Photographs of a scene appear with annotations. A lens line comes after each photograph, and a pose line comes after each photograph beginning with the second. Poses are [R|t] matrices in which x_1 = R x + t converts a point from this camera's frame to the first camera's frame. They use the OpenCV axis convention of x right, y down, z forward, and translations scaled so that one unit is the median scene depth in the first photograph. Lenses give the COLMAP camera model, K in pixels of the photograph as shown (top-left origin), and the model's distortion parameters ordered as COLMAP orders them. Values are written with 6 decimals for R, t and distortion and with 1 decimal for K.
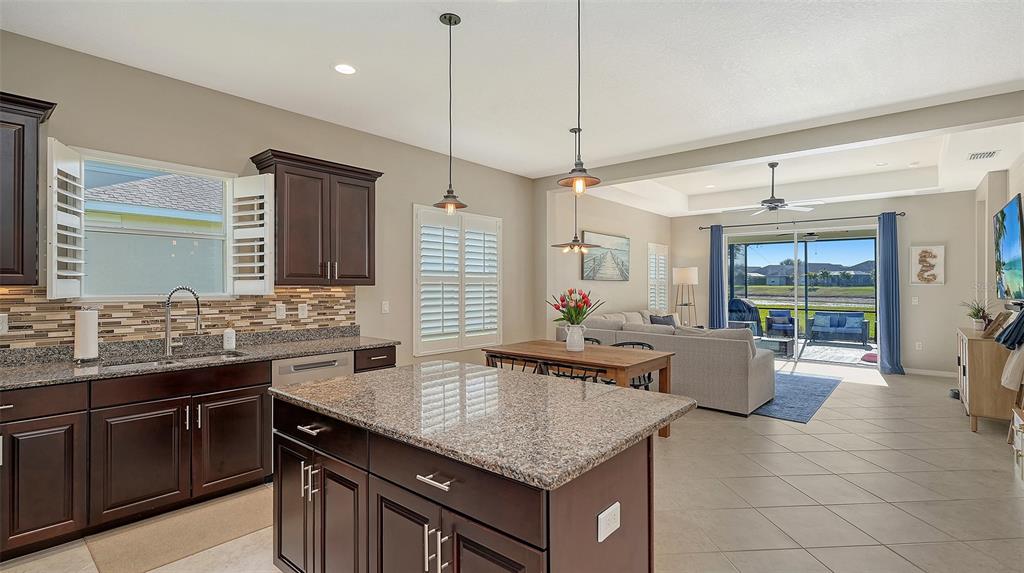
lens RADIAL K [[486.6, 0, 513.0], [0, 486.6, 285.2], [0, 0, 1]] dist [-0.002889, -0.000172]
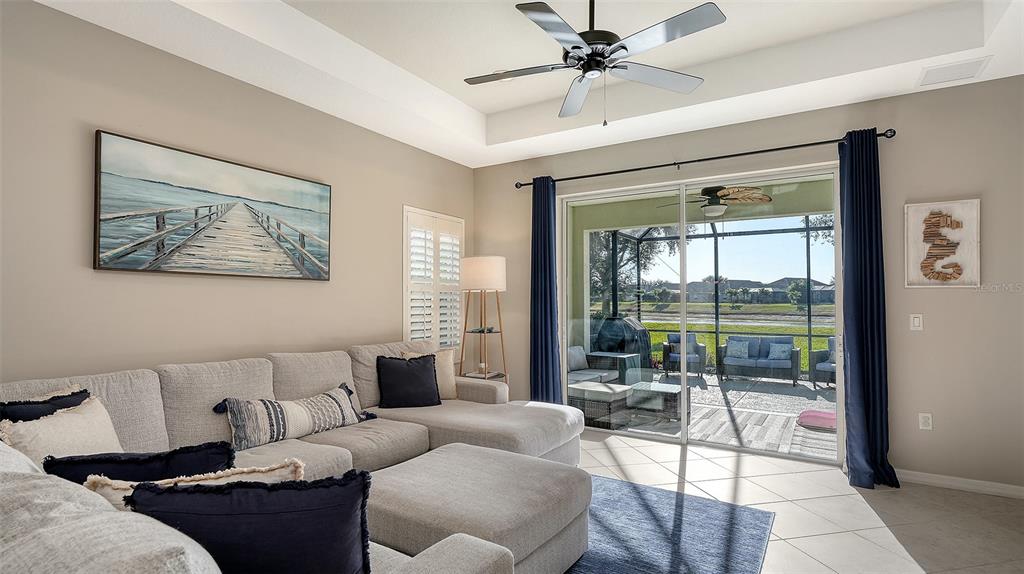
lens RADIAL K [[501.8, 0, 512.2], [0, 501.8, 291.1], [0, 0, 1]] dist [0.006605, 0.000338]
pose [[0.990782, 0.002896, 0.135435, 0.344728], [0.000249, 0.999731, -0.023197, 0.012264], [-0.135465, 0.023016, 0.990515, 0.518906]]
